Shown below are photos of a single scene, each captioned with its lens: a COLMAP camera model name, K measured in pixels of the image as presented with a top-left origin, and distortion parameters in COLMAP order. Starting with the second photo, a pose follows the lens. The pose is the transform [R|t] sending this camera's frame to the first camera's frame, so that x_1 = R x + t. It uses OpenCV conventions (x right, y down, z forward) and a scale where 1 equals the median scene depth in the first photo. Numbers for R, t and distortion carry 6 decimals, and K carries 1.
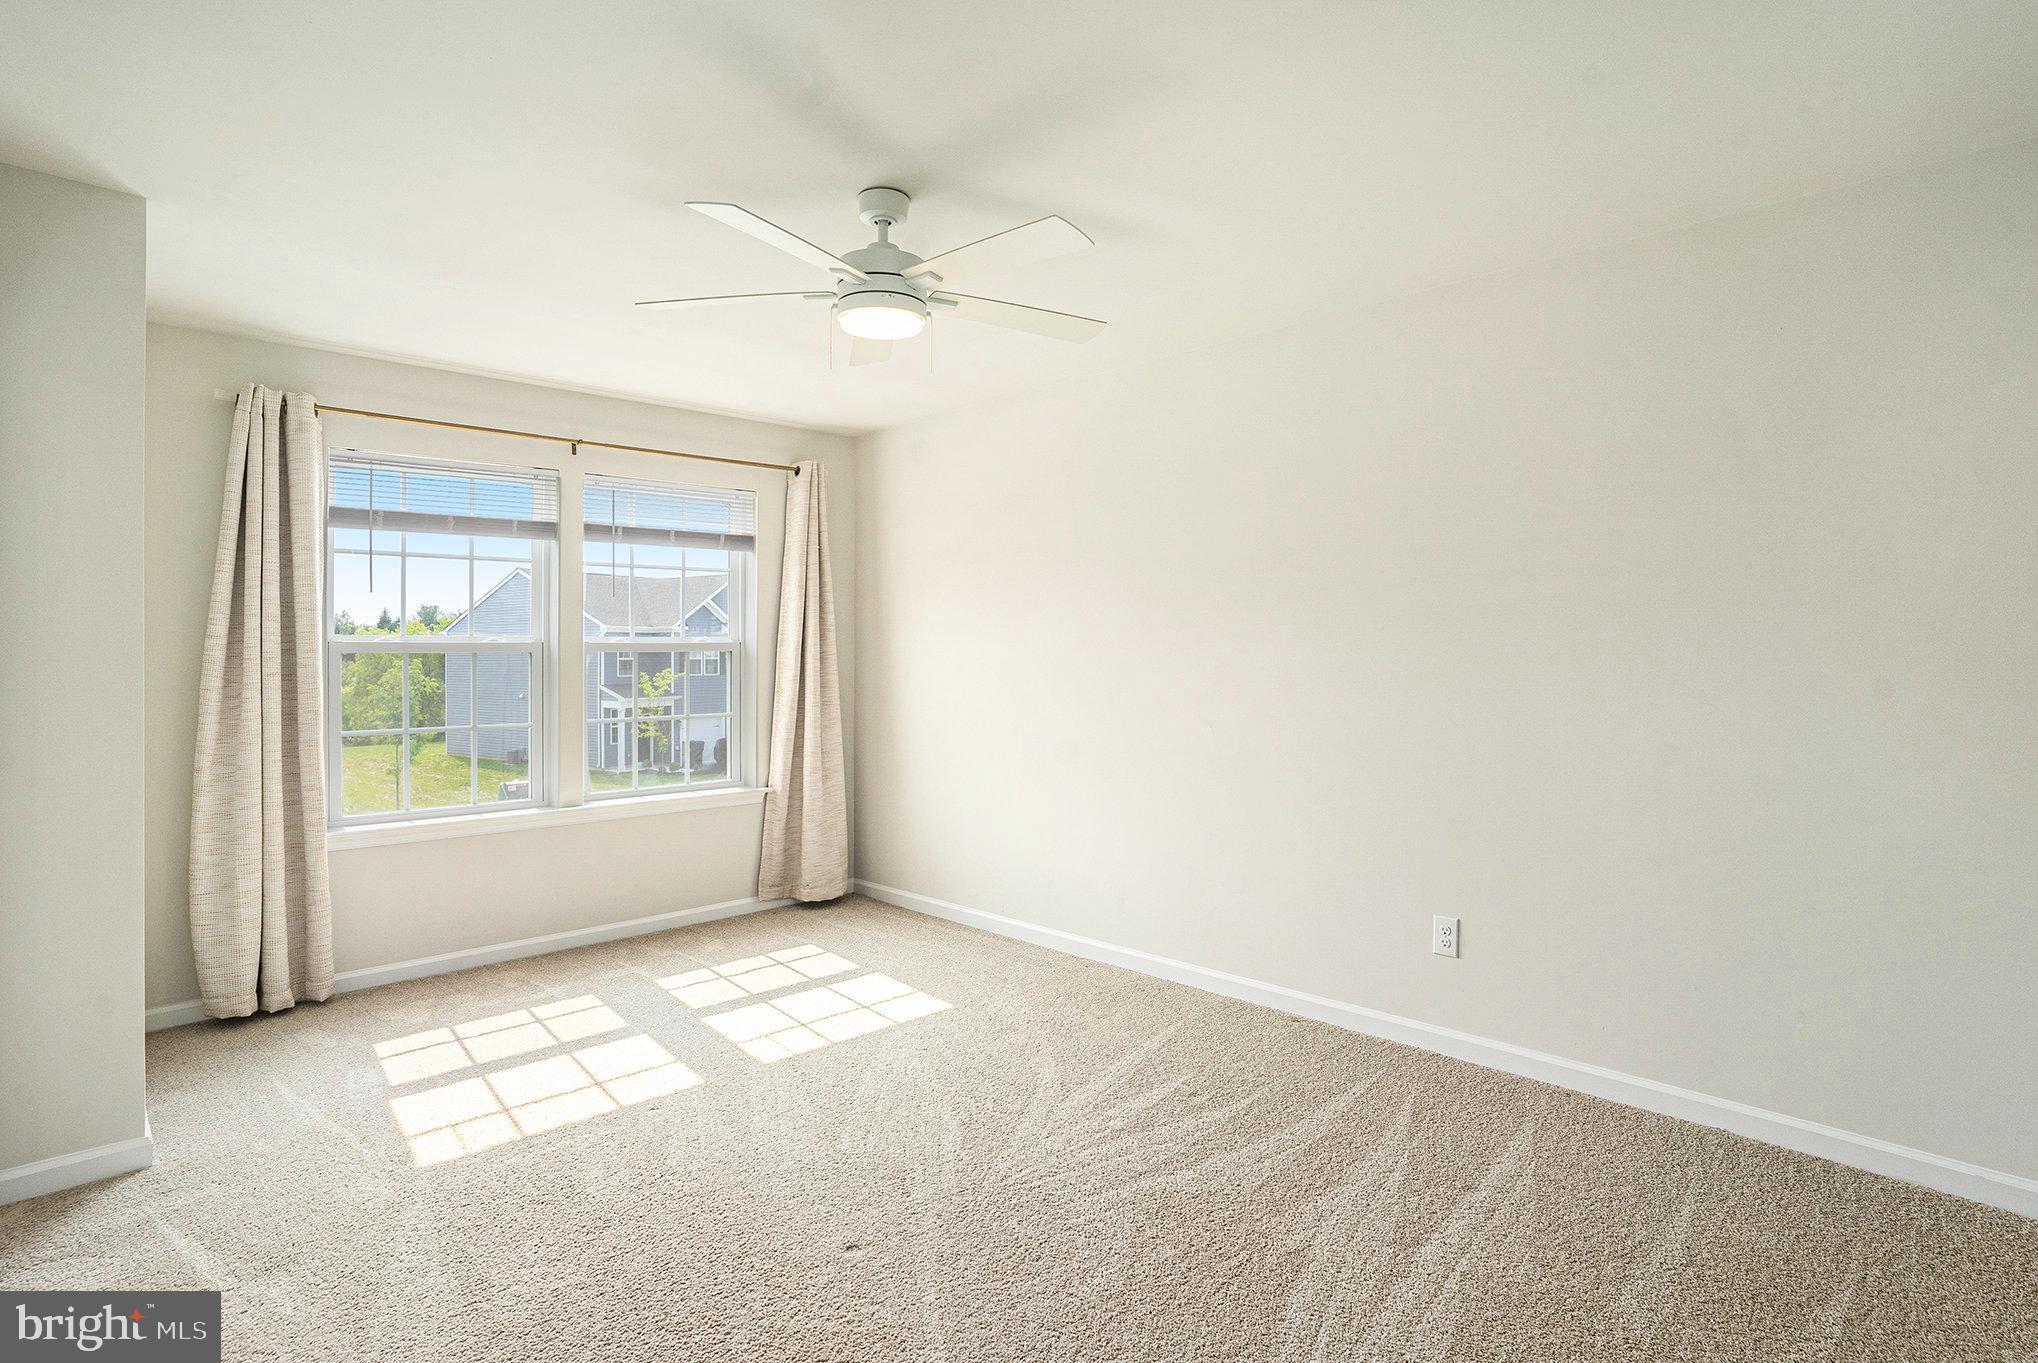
lens RADIAL K [[1027.4, 0, 1010.9], [0, 1027.4, 650.7], [0, 0, 1]] dist [-0.063588, 0.045576]
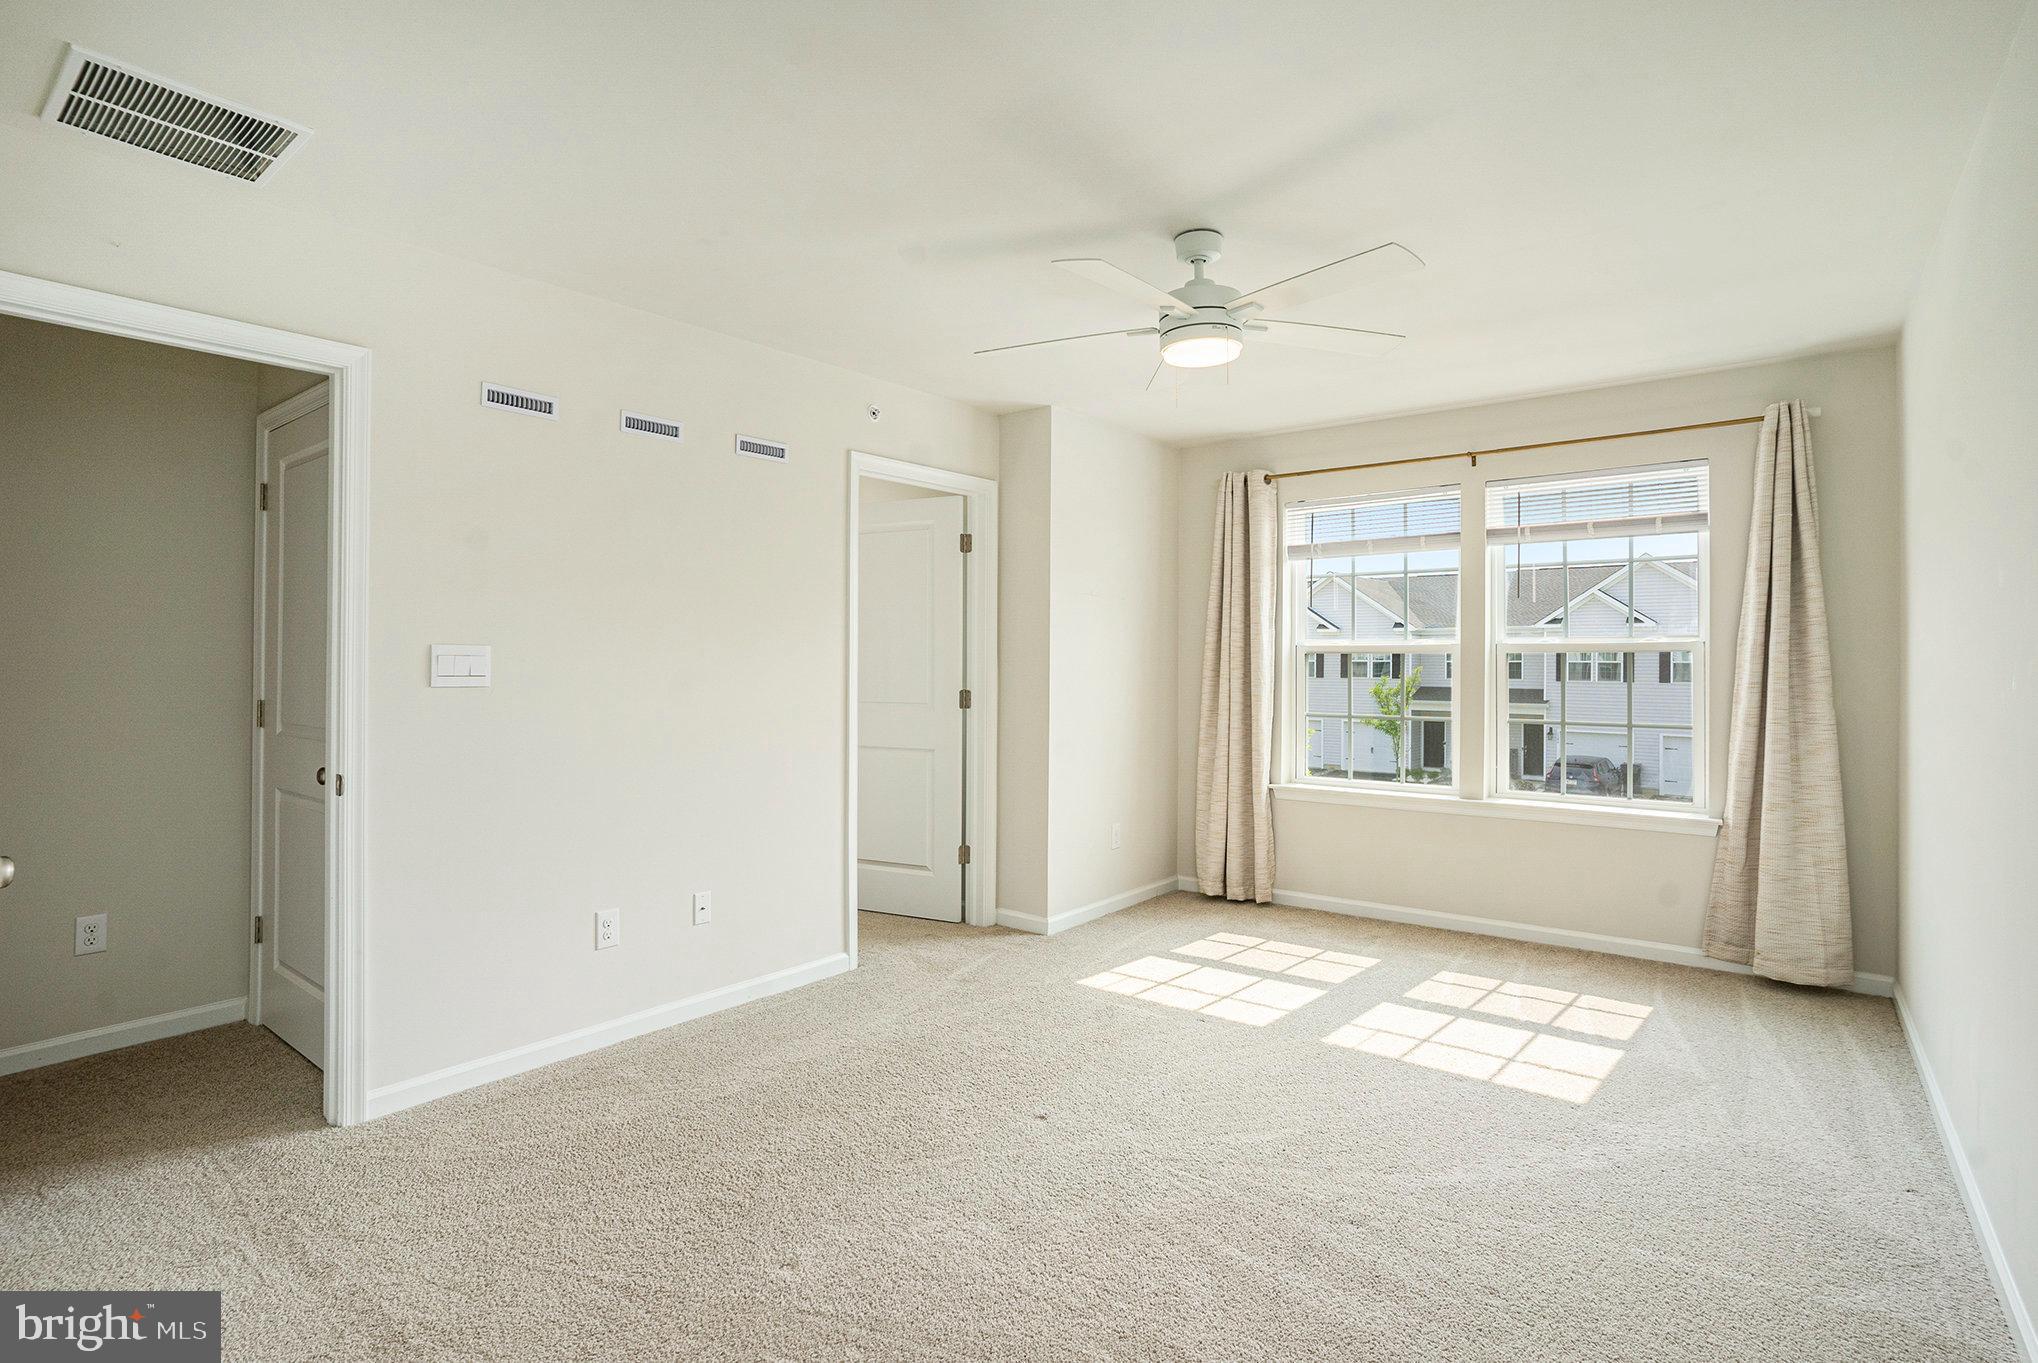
lens RADIAL K [[1027.4, 0, 1010.9], [0, 1027.4, 650.7], [0, 0, 1]] dist [-0.063588, 0.045576]
pose [[0.143181, -0.001312, -0.989696, 0.654042], [0.000643, 0.999999, -0.001233, 0.000077], [0.989696, -0.000460, 0.143182, 0.452439]]
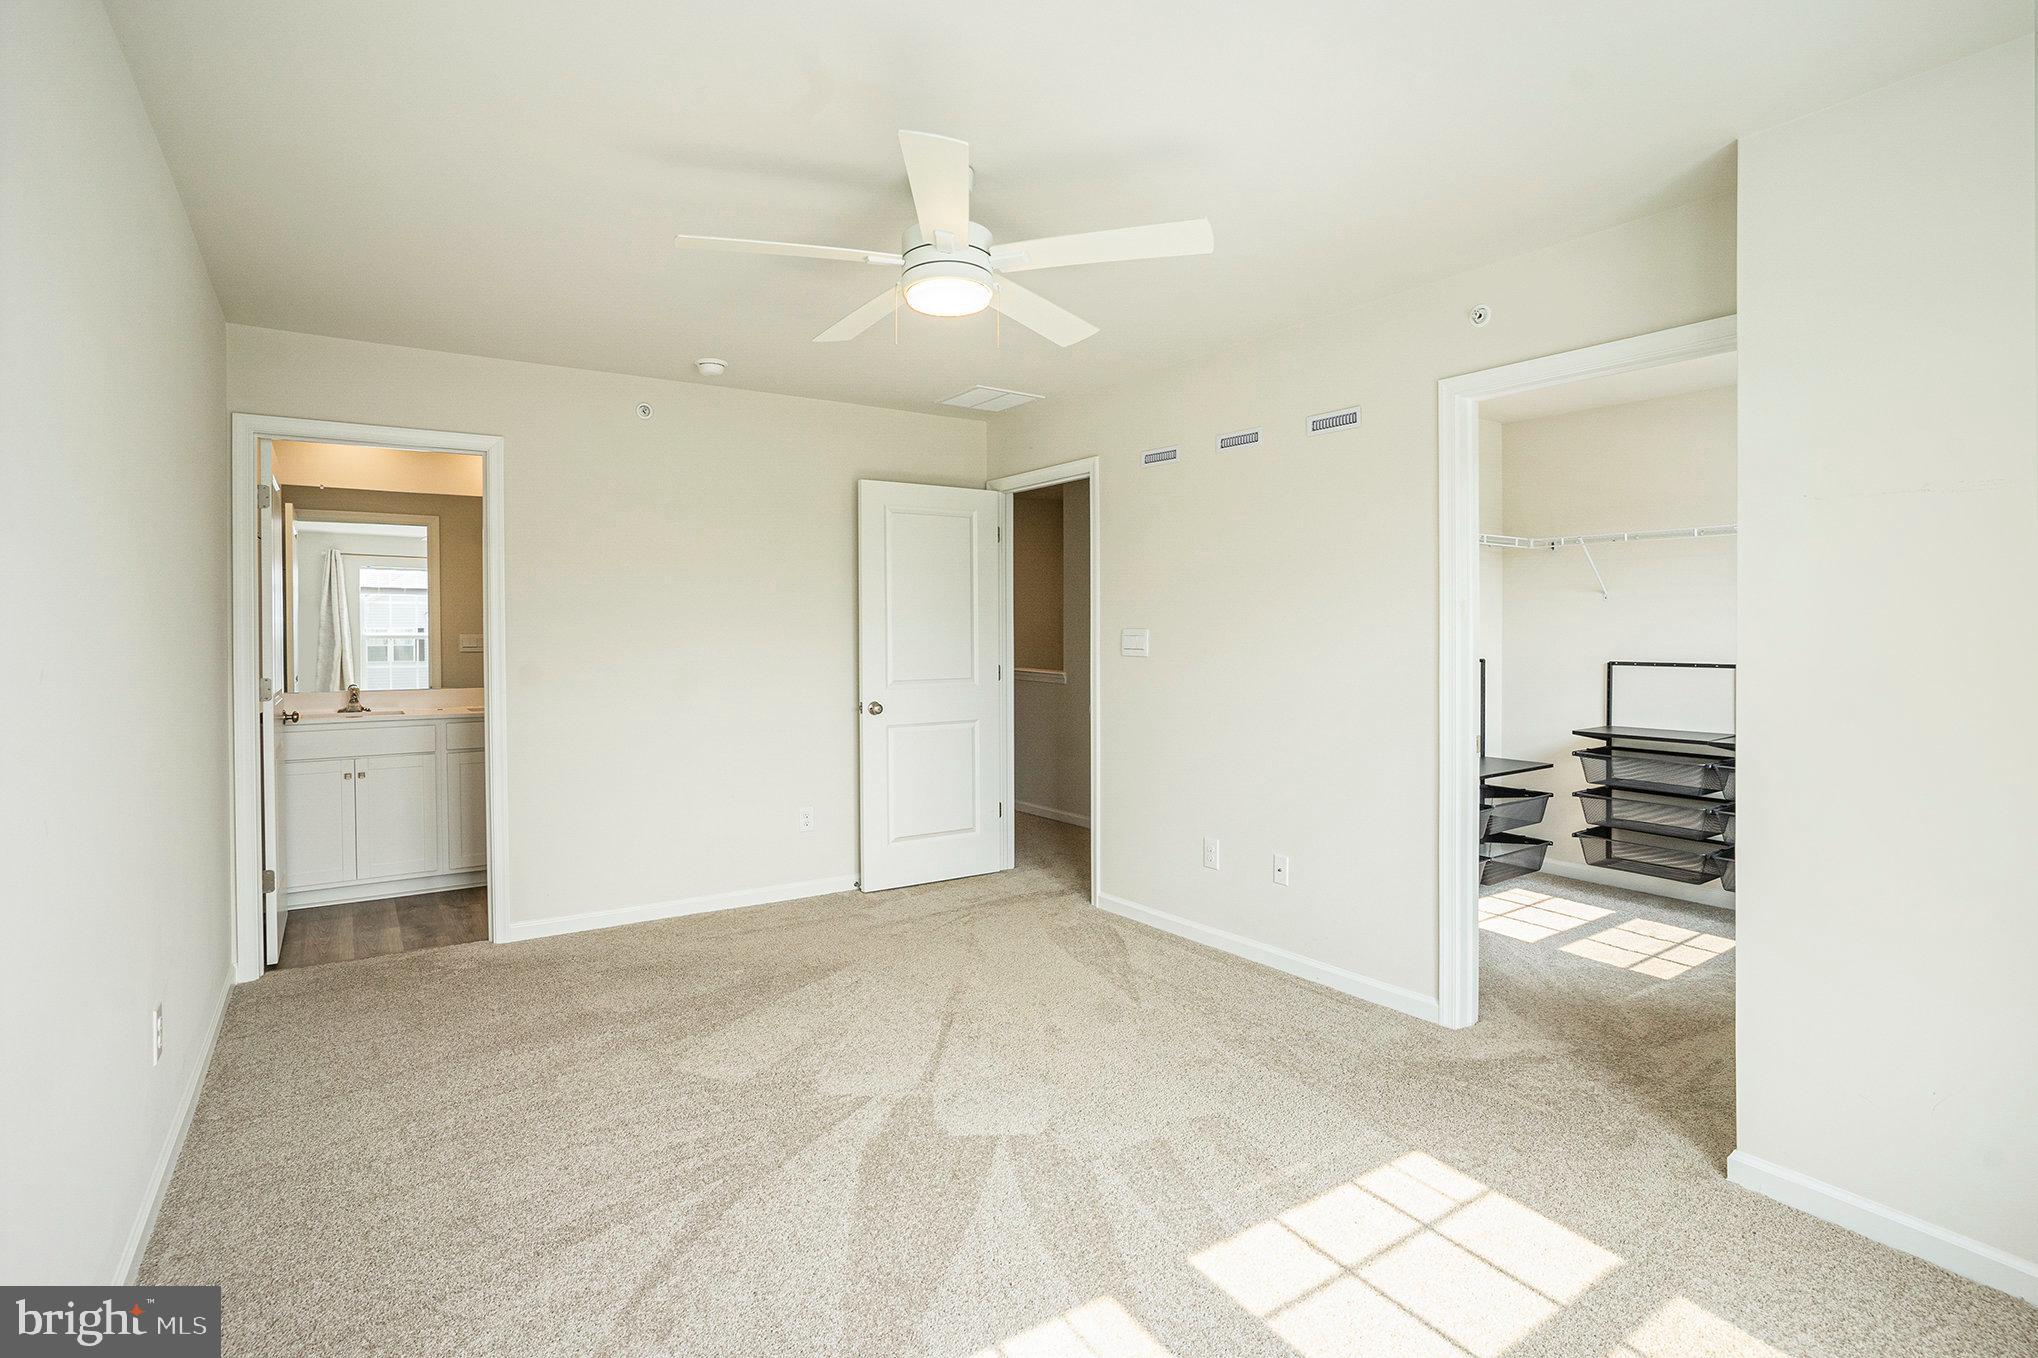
lens RADIAL K [[1027.4, 0, 1010.9], [0, 1027.4, 648.2], [0, 0, 1]] dist [-0.063588, 0.045576]
pose [[-0.988112, -0.001109, 0.153734, -0.235821], [-0.000159, 0.999981, 0.006194, 0.009813], [-0.153738, 0.006096, -0.988093, 1.374952]]
